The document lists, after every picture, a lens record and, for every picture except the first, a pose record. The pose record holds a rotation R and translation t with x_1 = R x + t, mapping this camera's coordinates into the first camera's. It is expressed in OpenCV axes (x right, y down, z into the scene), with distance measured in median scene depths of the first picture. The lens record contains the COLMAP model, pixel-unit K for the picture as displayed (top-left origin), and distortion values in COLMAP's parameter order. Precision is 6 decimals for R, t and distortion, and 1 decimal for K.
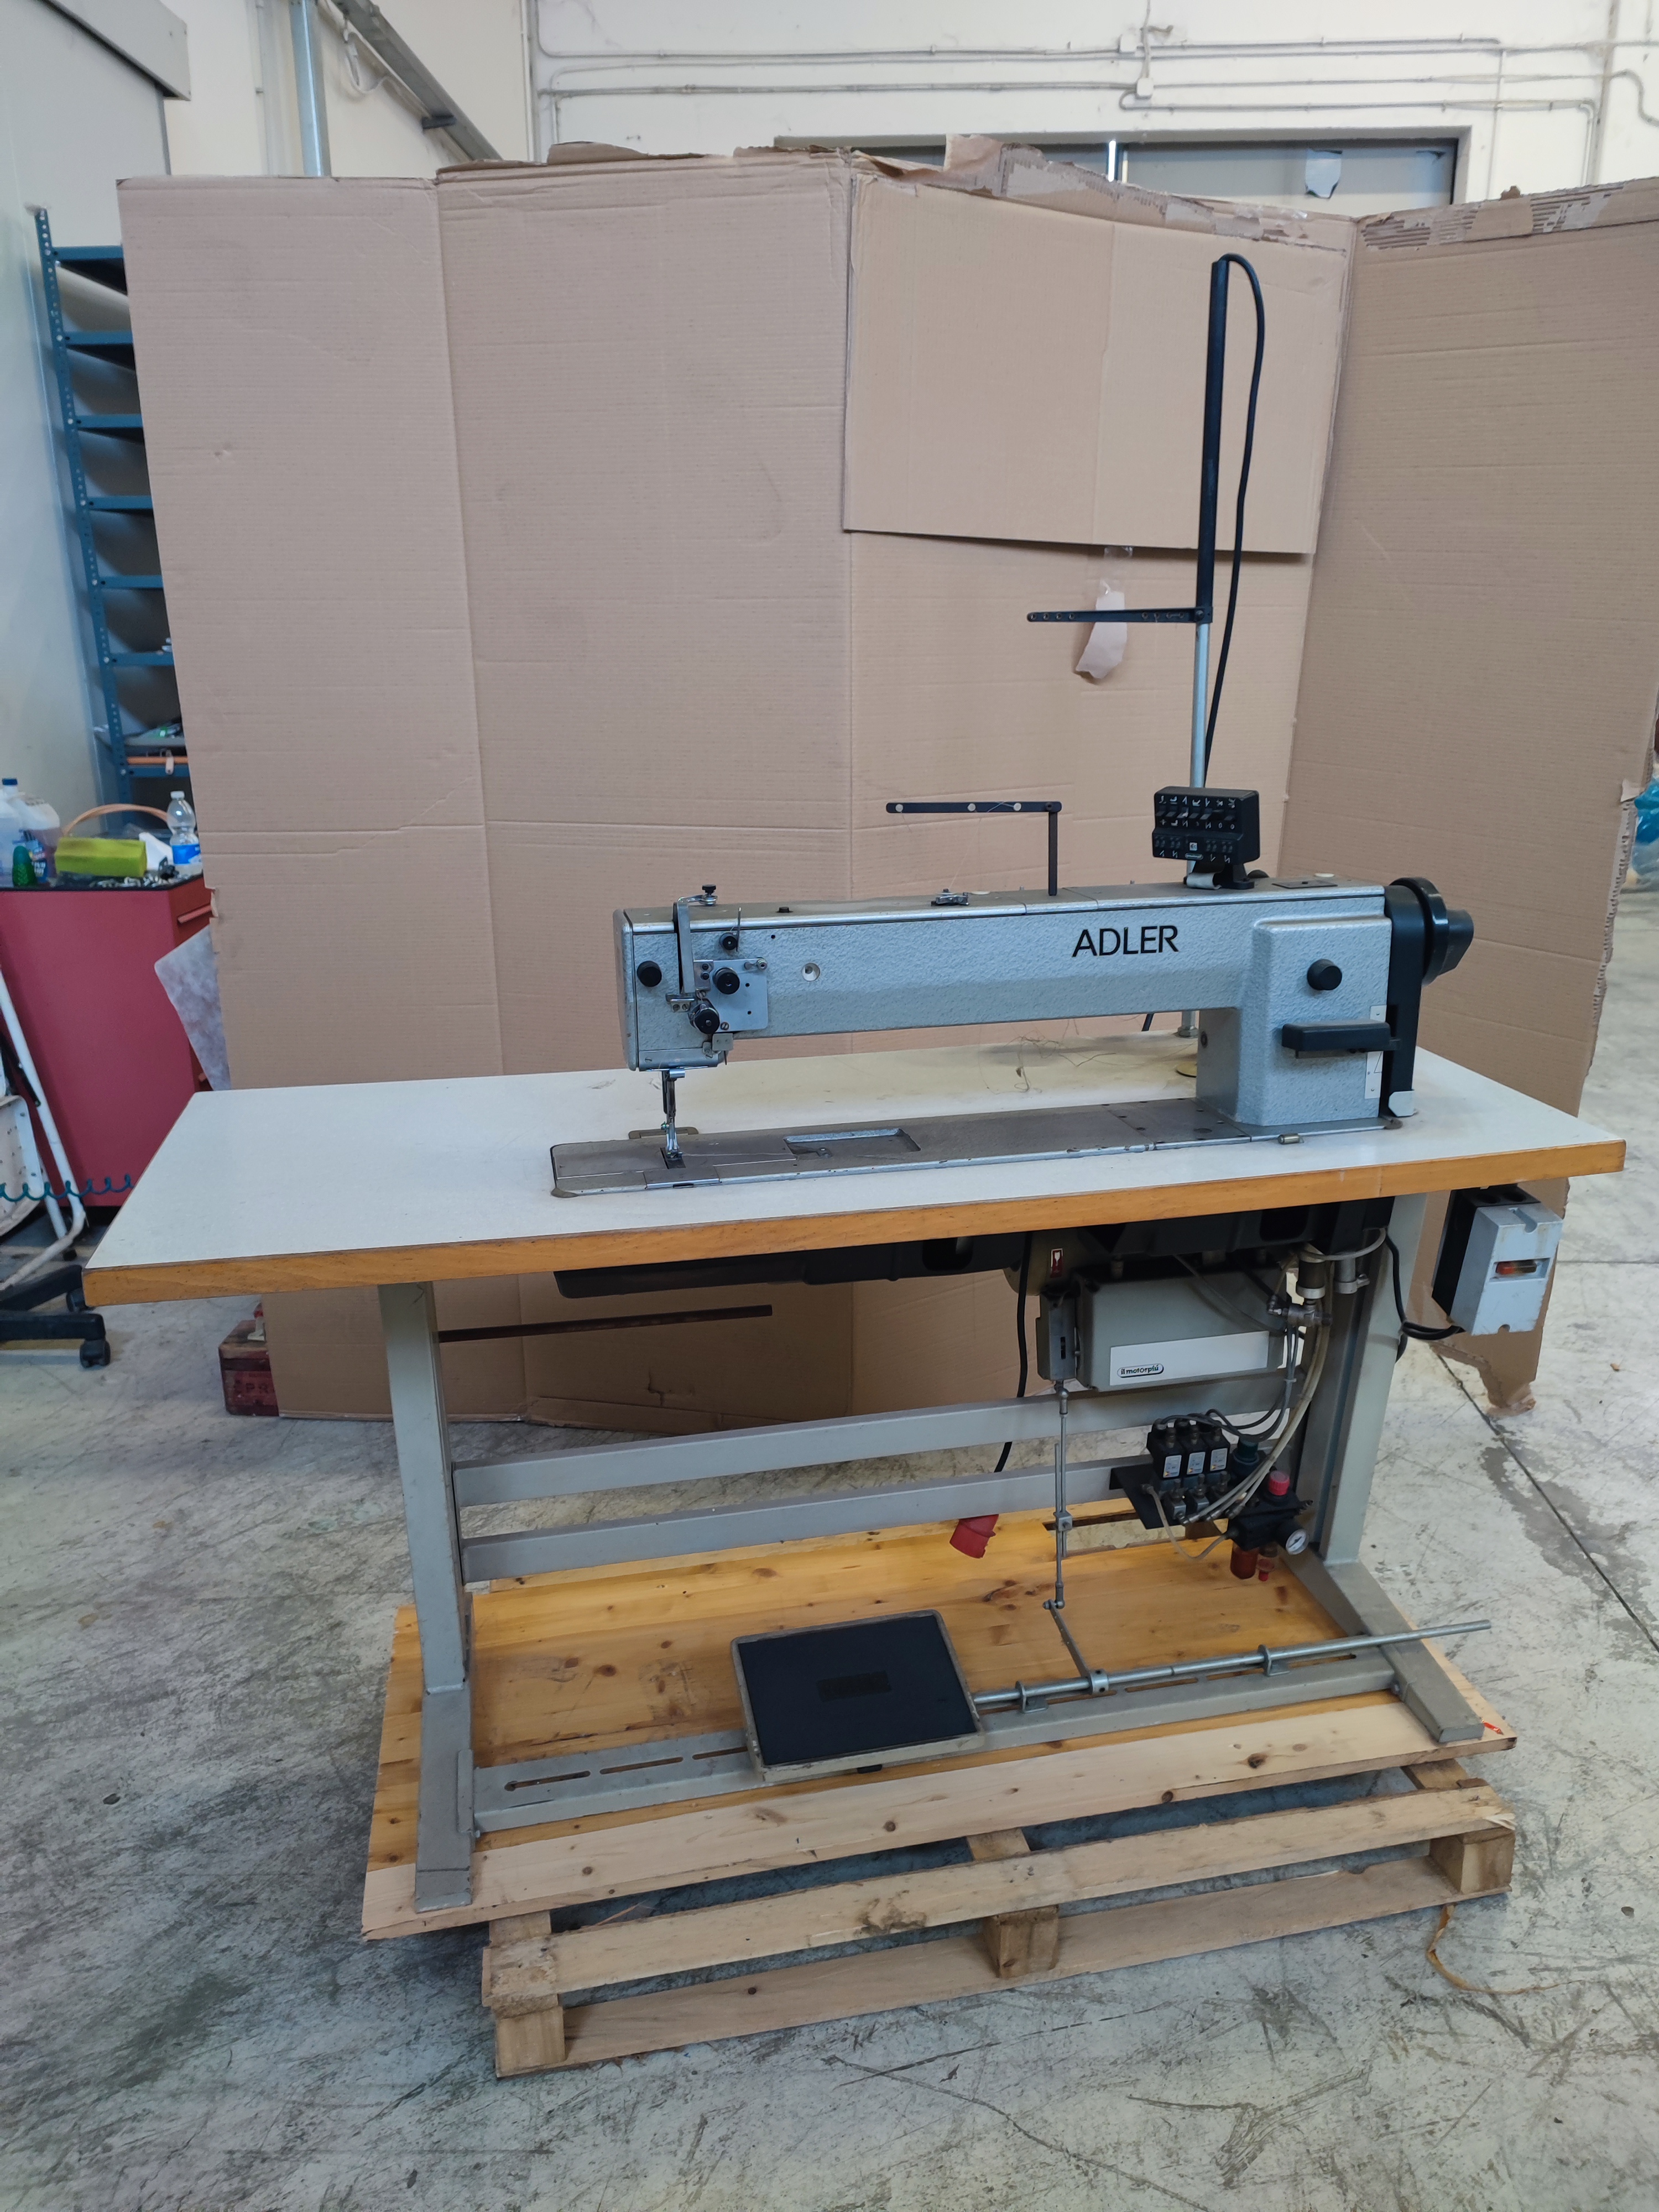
lens RADIAL K [[1603.5, 0, 819.9], [0, 1603.5, 1103.8], [0, 0, 1]] dist [0.028397, -0.040487]
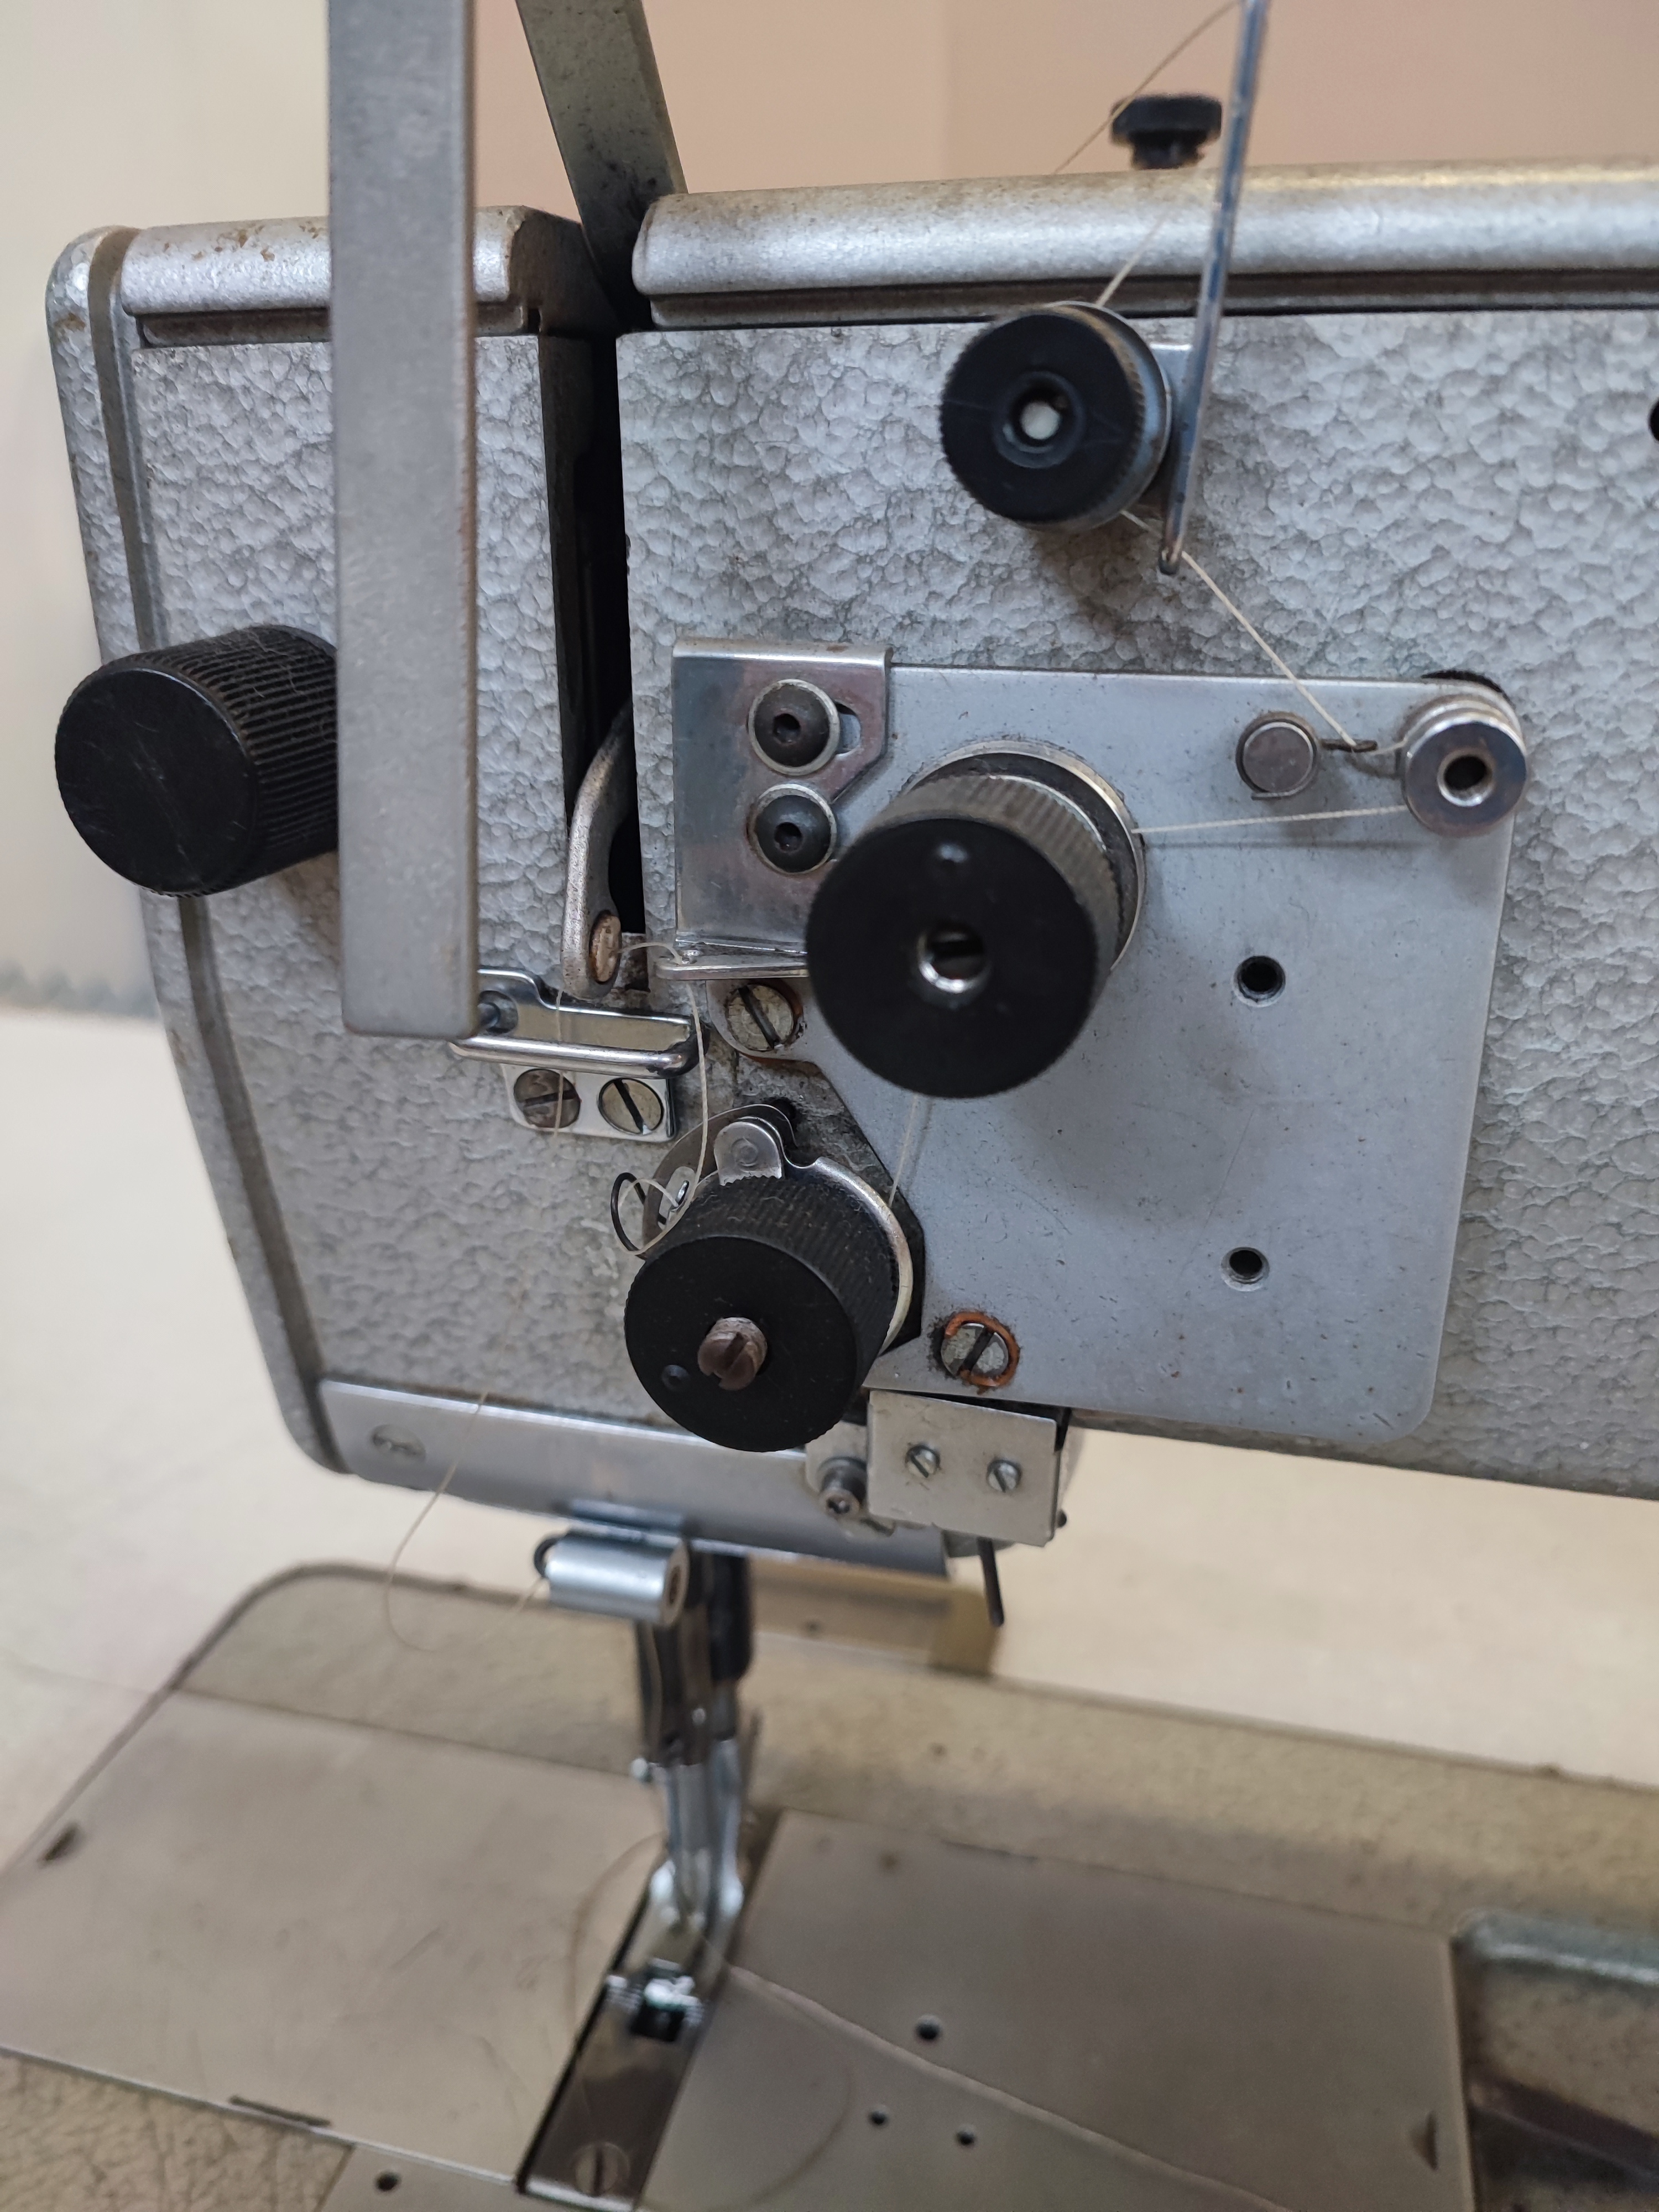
lens RADIAL K [[1584.0, 0, 830.8], [0, 1584.0, 1141.0], [0, 0, 1]] dist [0.028296, 0.006200]
pose [[0.901910, 0.183024, -0.391230, -0.028615], [-0.125273, 0.977694, 0.168588, -0.072461], [0.413359, -0.103041, 0.904719, 0.850964]]
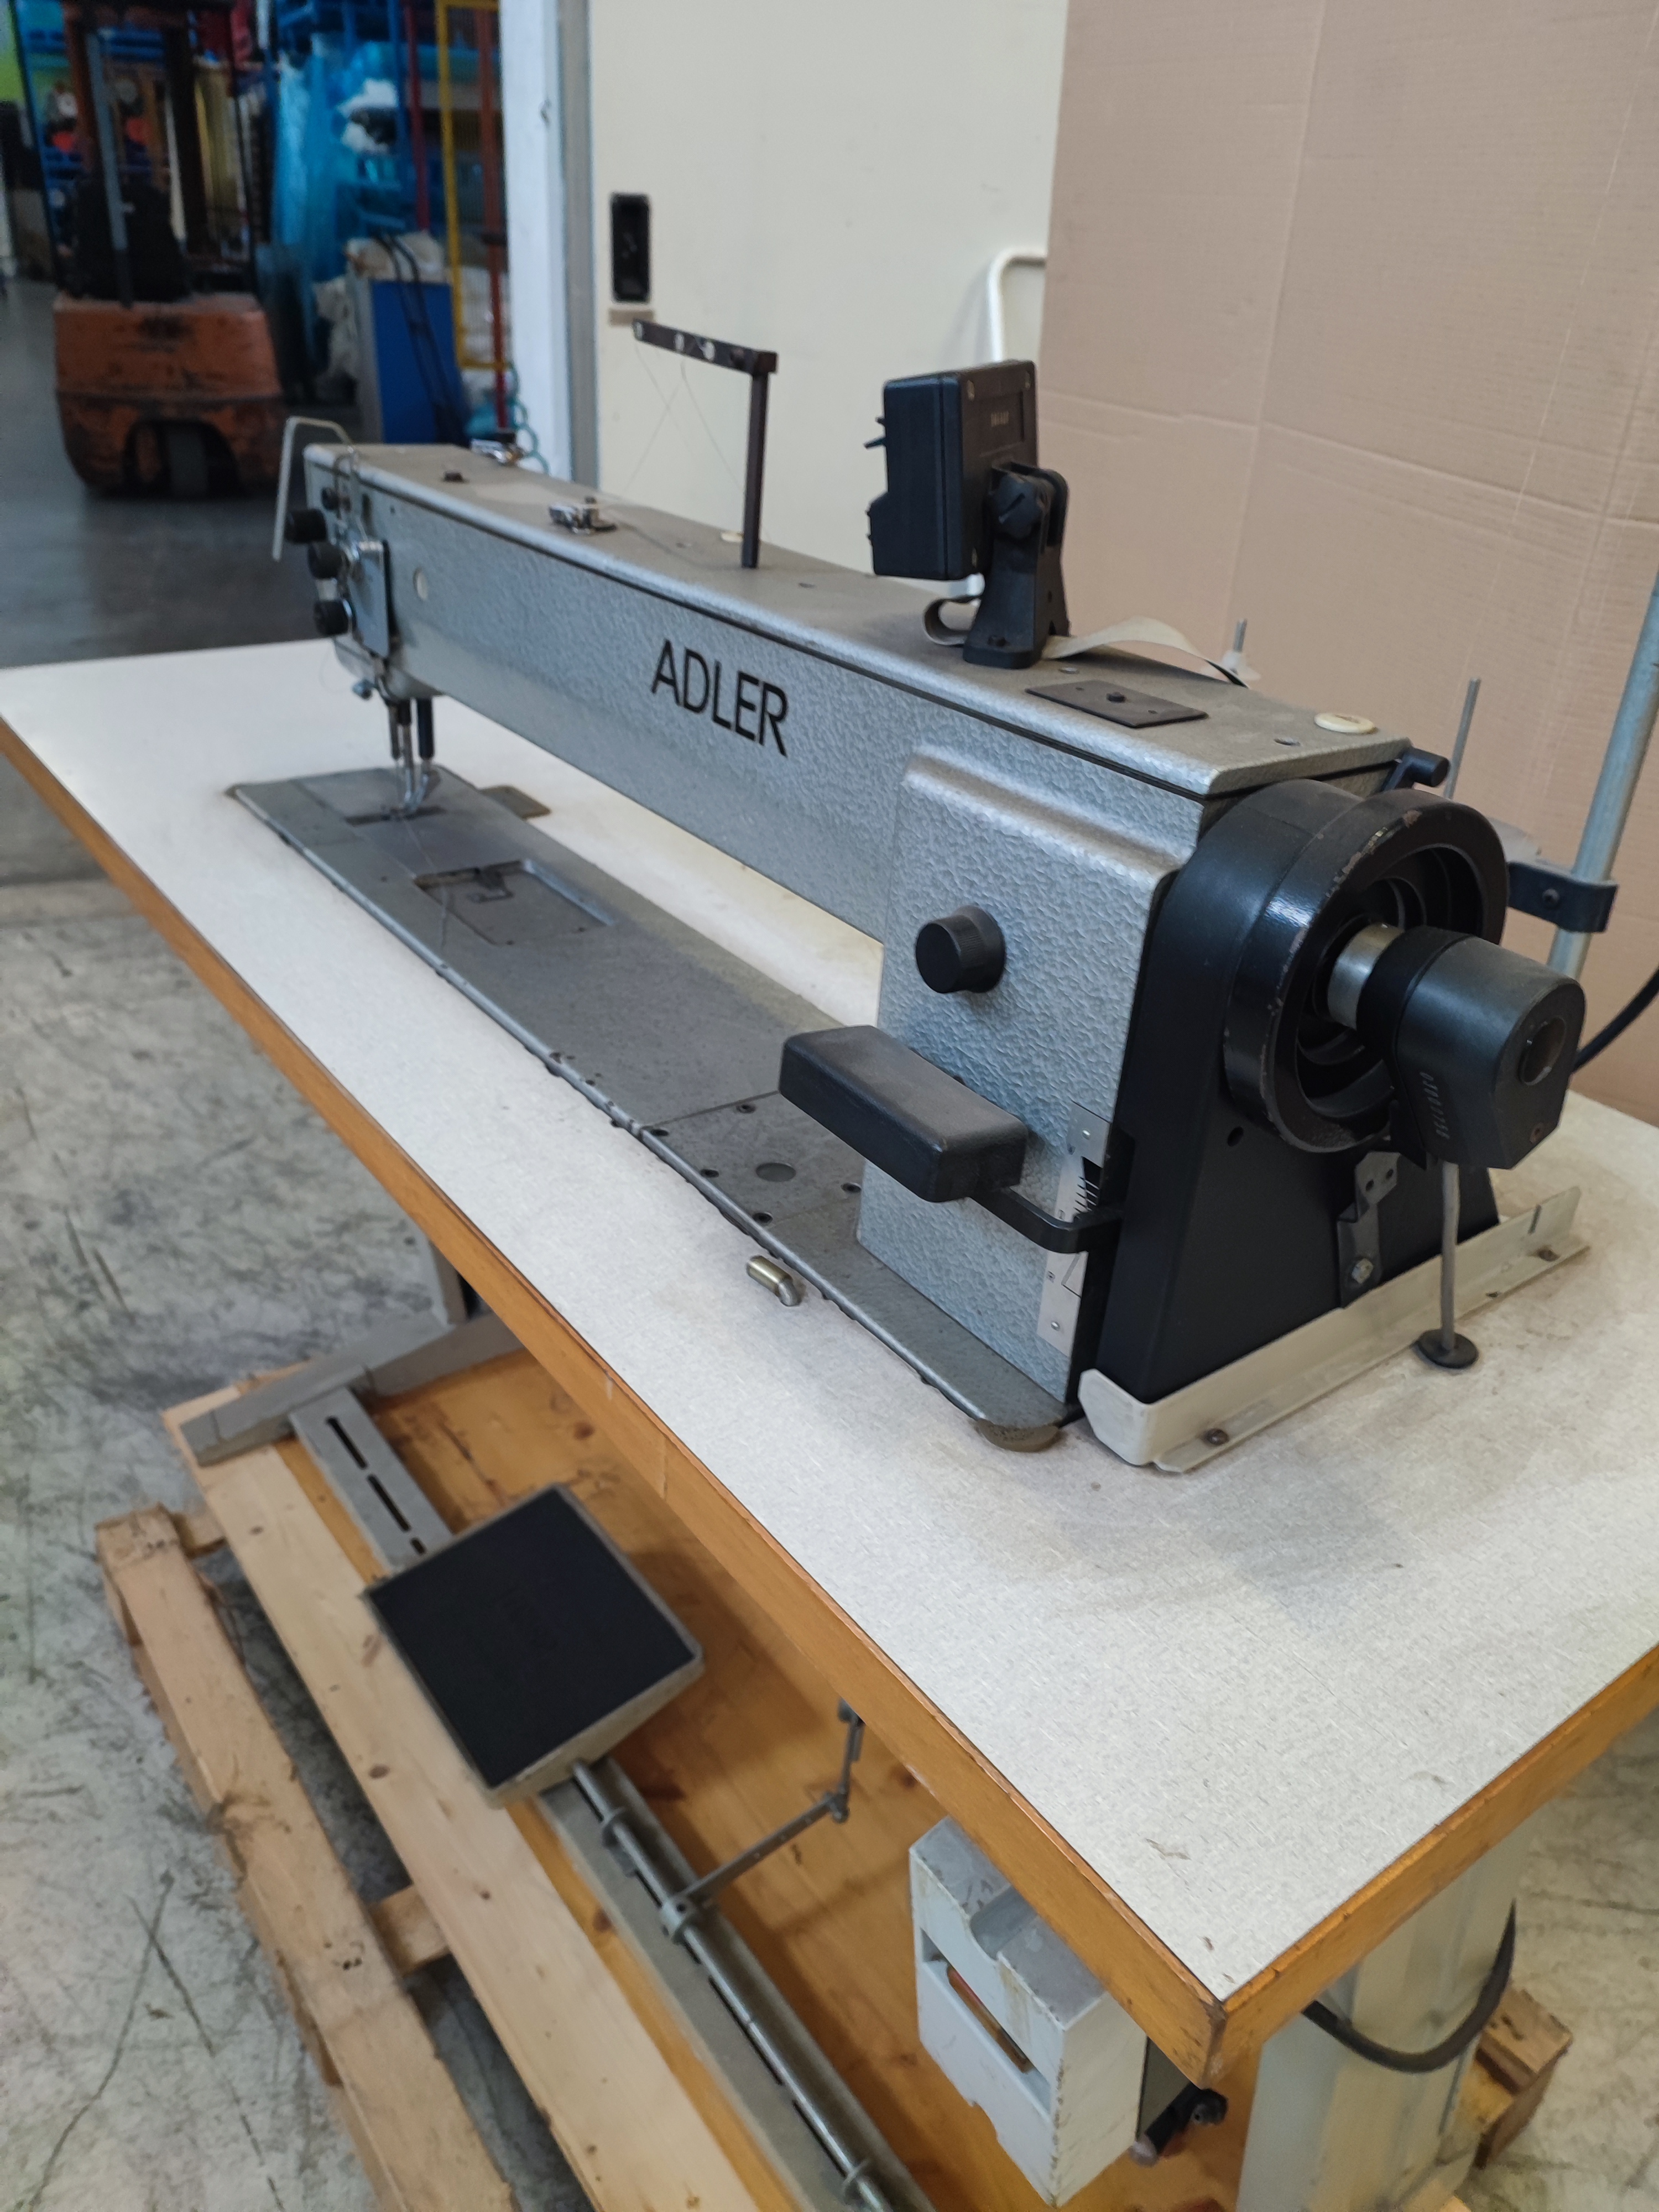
lens RADIAL K [[1603.5, 0, 819.9], [0, 1603.5, 1103.8], [0, 0, 1]] dist [0.028397, -0.040487]
pose [[0.414360, 0.468946, -0.779997, 0.591809], [-0.311783, 0.878315, 0.362428, -0.168303], [0.855042, 0.093014, 0.510148, 0.791325]]
